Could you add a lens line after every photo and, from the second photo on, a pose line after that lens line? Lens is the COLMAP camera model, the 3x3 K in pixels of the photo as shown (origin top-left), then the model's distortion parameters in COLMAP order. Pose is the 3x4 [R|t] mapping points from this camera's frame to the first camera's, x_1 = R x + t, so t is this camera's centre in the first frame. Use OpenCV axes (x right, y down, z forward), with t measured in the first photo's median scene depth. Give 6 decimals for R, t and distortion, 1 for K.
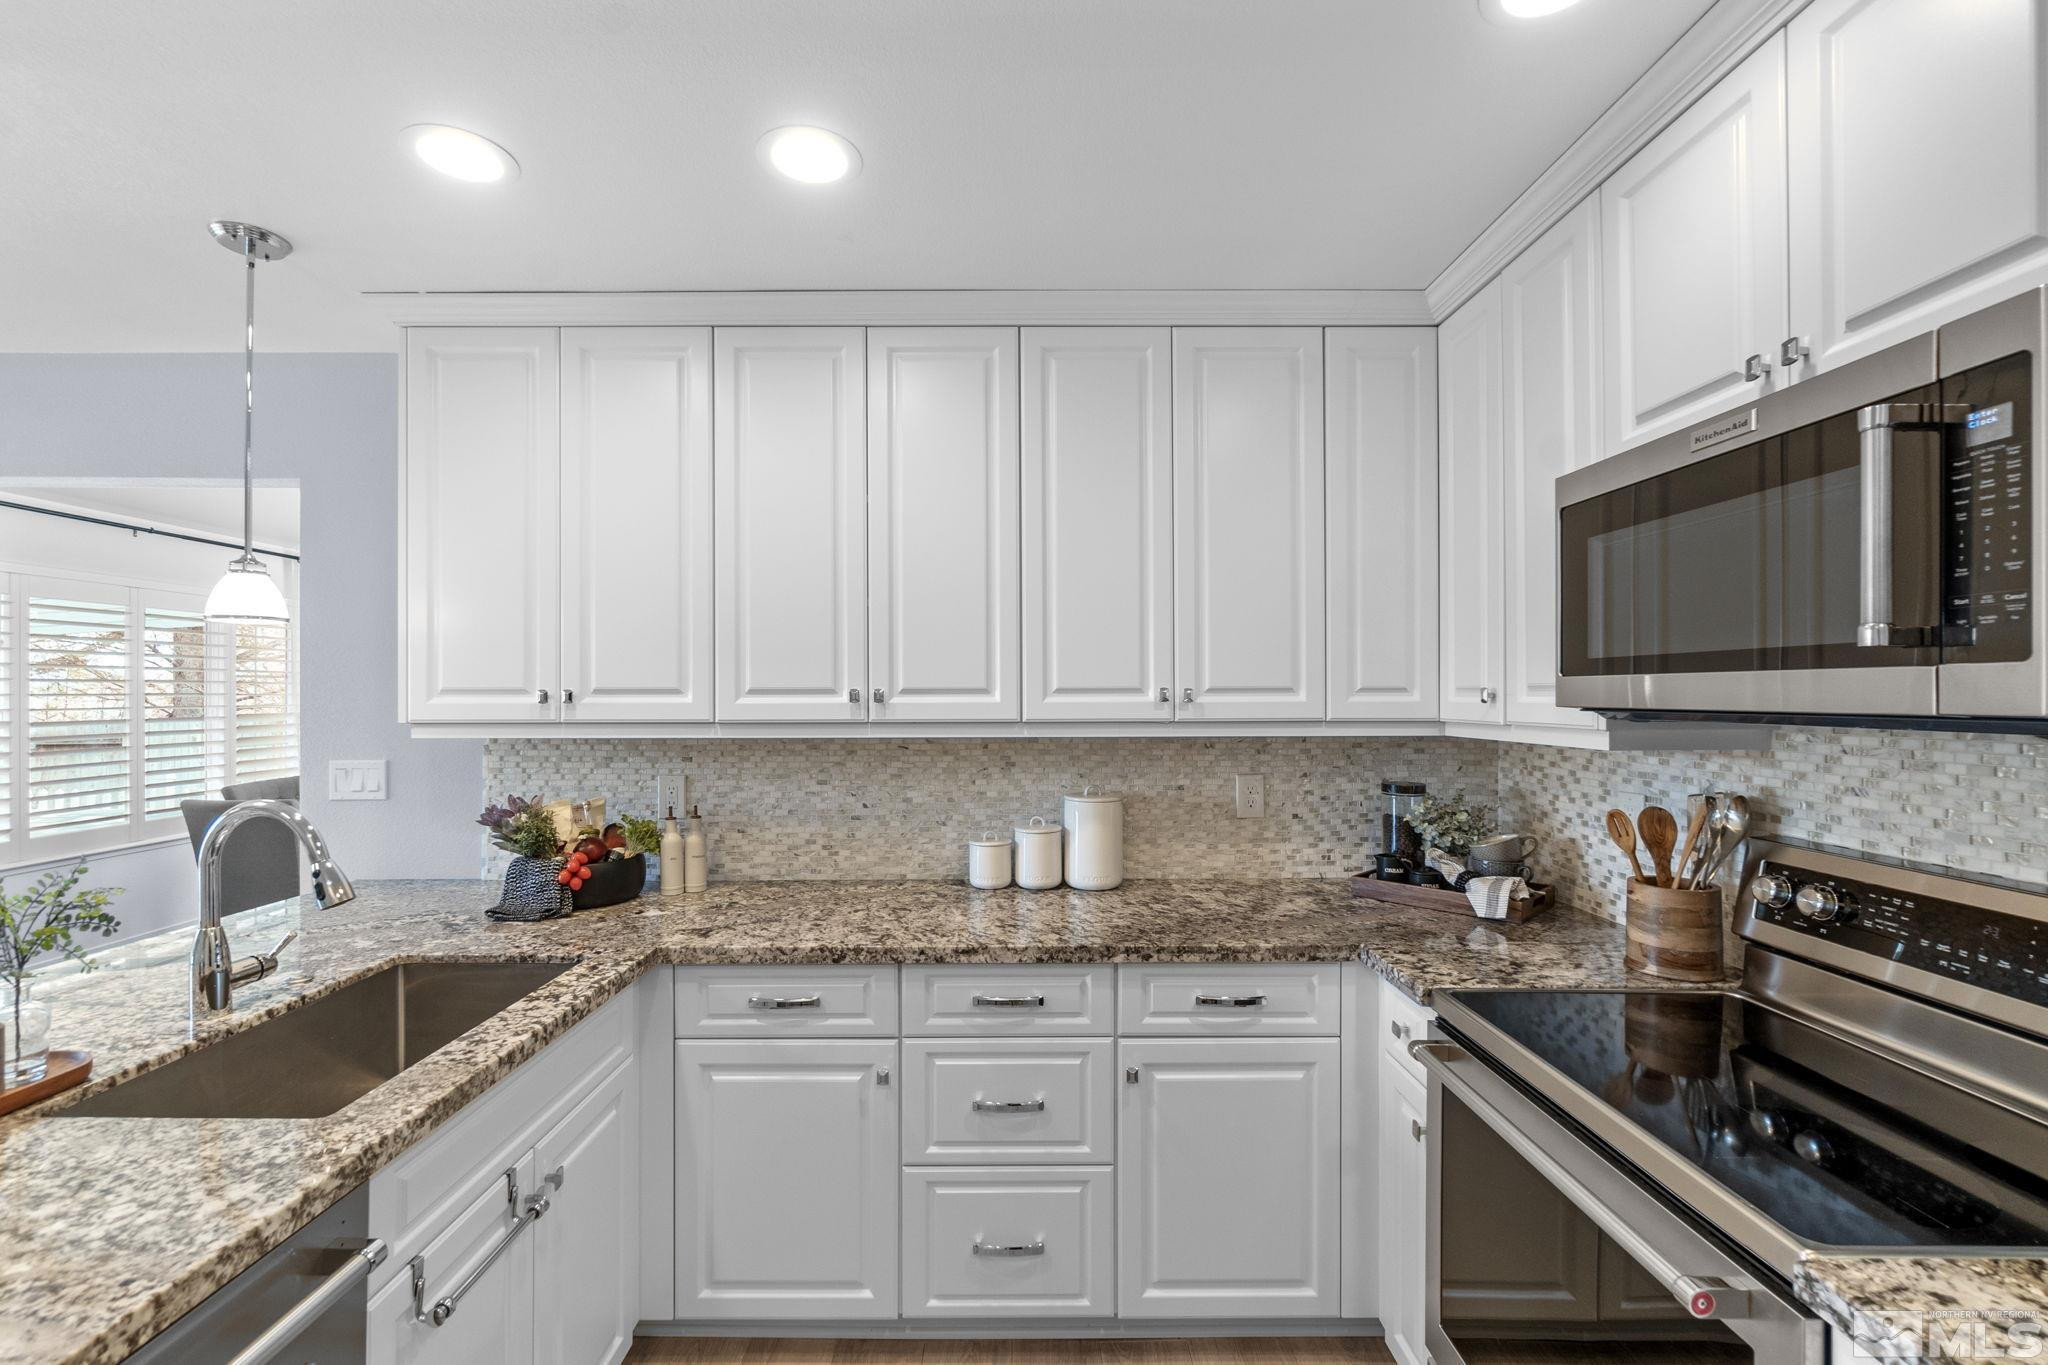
lens RADIAL K [[879.5, 0, 1011.8], [0, 879.5, 694.6], [0, 0, 1]] dist [-0.015709, 0.004606]
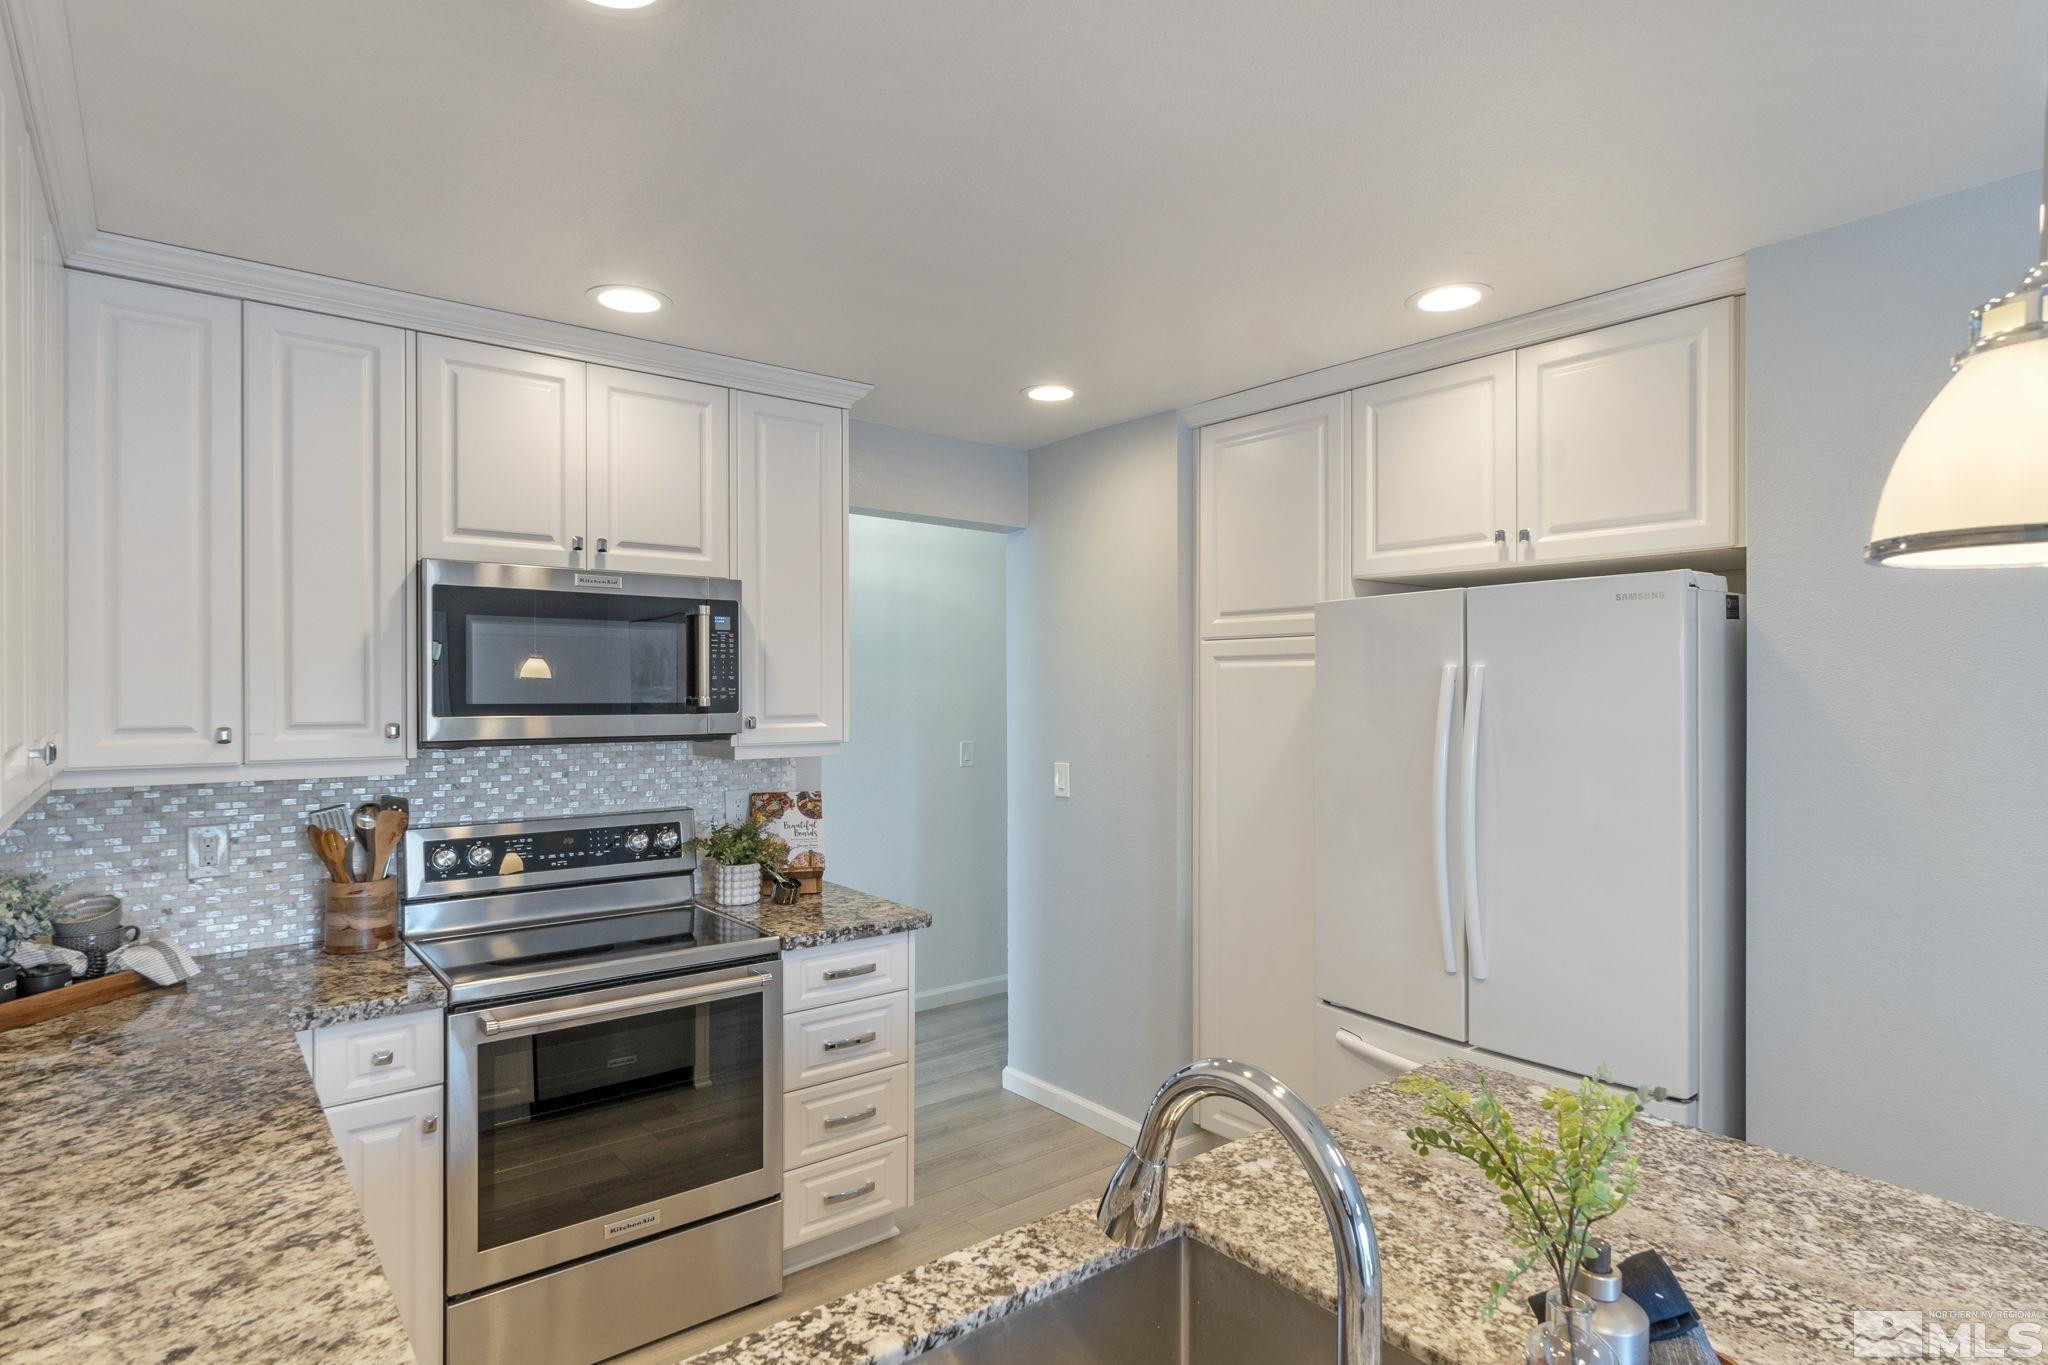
lens RADIAL K [[1060.0, 0, 1017.4], [0, 1060.0, 698.7], [0, 0, 1]] dist [0.000714, 0.001851]
pose [[-0.625116, -0.005287, 0.780514, -0.910098], [-0.000697, 0.999980, 0.006215, -0.047588], [-0.780532, 0.003341, -0.625107, 1.078526]]
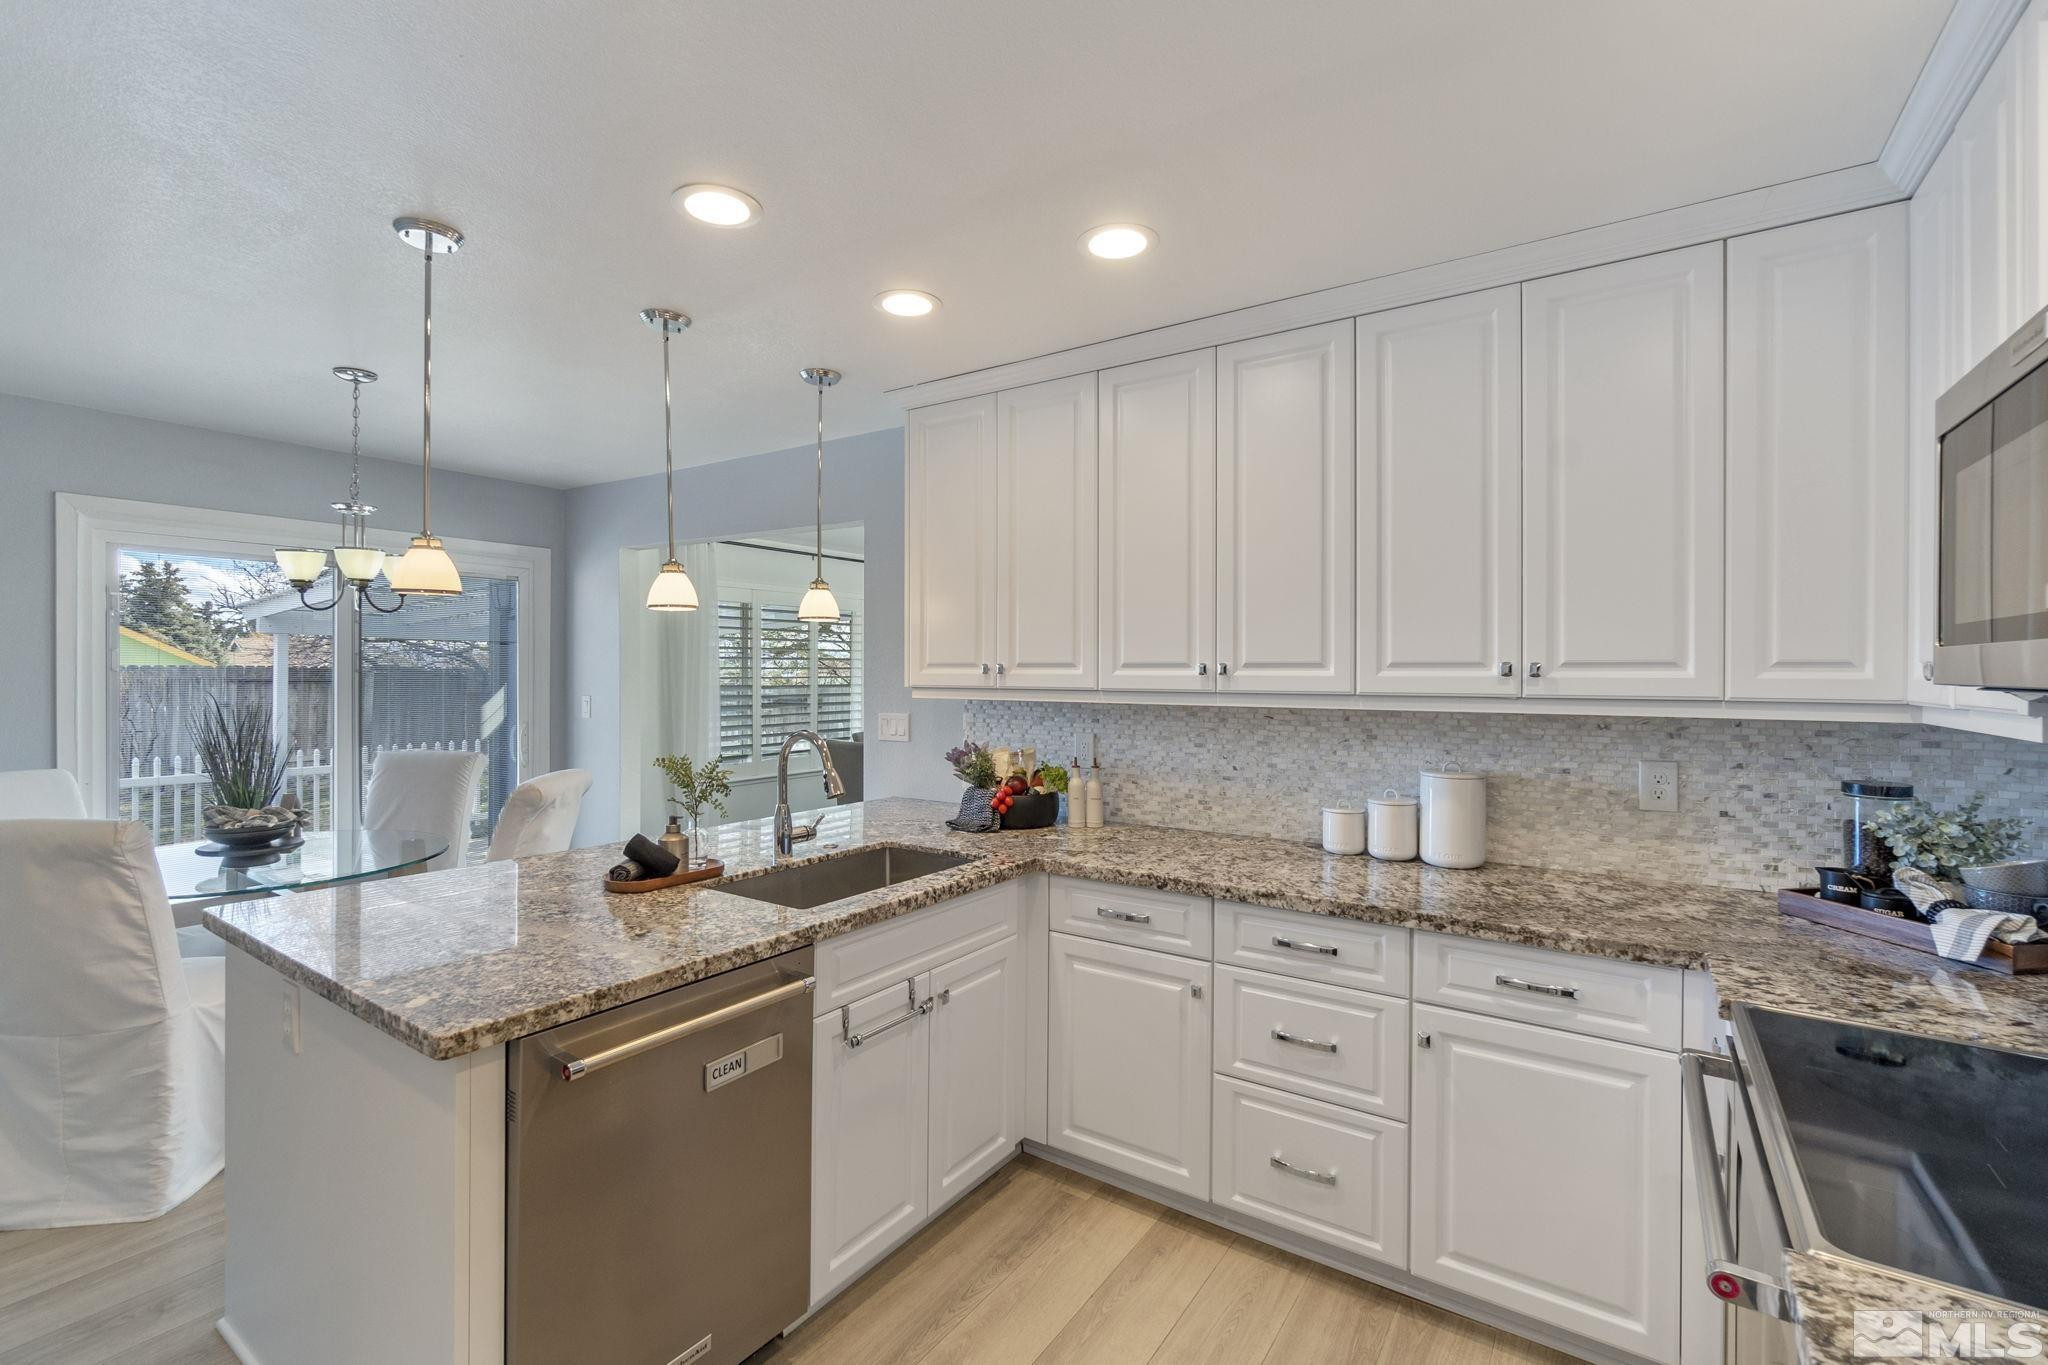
lens RADIAL K [[879.5, 0, 999.8], [0, 879.5, 678.0], [0, 0, 1]] dist [-0.015709, 0.004606]
pose [[0.820491, 0.009769, -0.571575, 0.304799], [-0.005984, 0.999946, 0.008500, 0.005497], [0.571627, -0.003554, 0.820506, -0.118585]]
